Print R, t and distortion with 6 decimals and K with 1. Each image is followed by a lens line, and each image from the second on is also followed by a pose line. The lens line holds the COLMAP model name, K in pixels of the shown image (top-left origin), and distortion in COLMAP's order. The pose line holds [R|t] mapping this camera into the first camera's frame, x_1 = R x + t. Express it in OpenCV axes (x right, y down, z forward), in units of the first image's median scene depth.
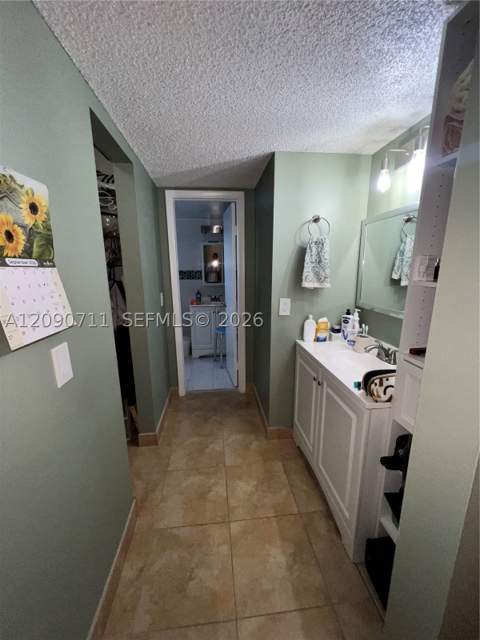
lens RADIAL K [[255.2, 0, 240.1], [0, 255.2, 321.3], [0, 0, 1]] dist [0.000984, 0.000057]
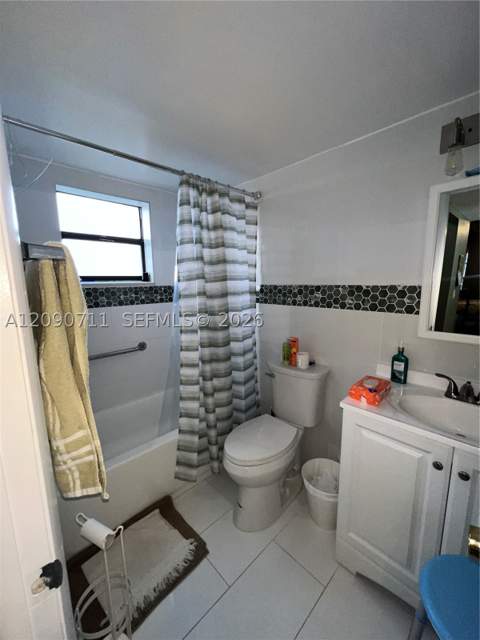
lens RADIAL K [[255.2, 0, 238.8], [0, 255.2, 321.2], [0, 0, 1]] dist [0.000984, 0.000057]
pose [[0.620240, 0.124208, -0.774516, -0.048748], [-0.158461, 0.986867, 0.031365, -0.132642], [0.768240, 0.103277, 0.631776, 0.645426]]
